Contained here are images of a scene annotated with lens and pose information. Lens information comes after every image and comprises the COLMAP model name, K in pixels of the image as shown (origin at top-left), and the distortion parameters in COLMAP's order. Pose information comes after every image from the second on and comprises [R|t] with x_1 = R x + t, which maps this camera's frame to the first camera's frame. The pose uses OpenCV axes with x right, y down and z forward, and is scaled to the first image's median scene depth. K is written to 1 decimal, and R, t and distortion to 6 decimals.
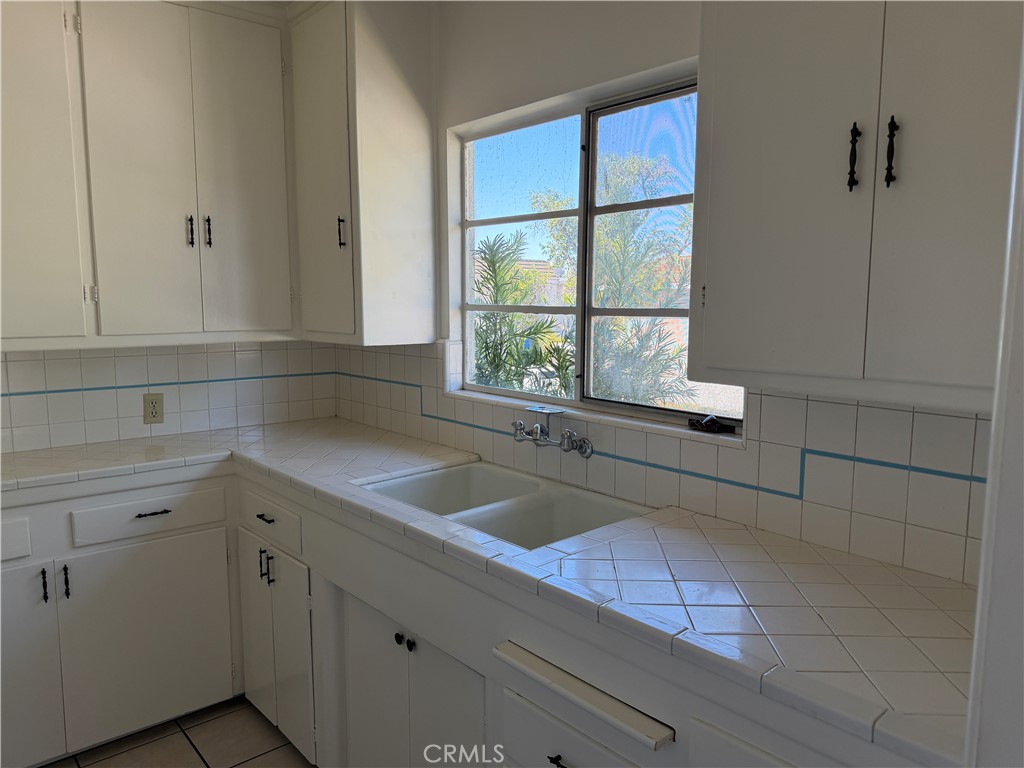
lens RADIAL K [[730.0, 0, 512.3], [0, 730.0, 388.4], [0, 0, 1]] dist [0.058040, -0.015752]
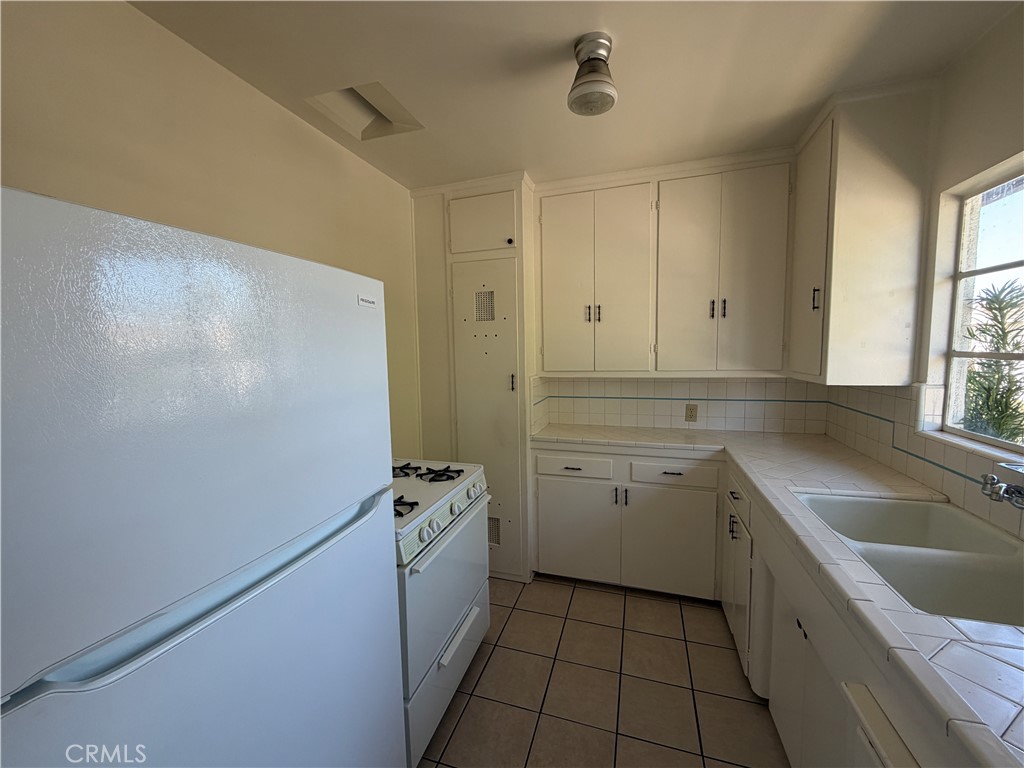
lens RADIAL K [[408.8, 0, 508.4], [0, 408.8, 382.6], [0, 0, 1]] dist [0.001746, 0.001521]
pose [[0.506007, 0.059103, -0.860502, 0.128359], [-0.079532, 0.996596, 0.021682, -0.032861], [0.858855, 0.057466, 0.508985, 0.151217]]
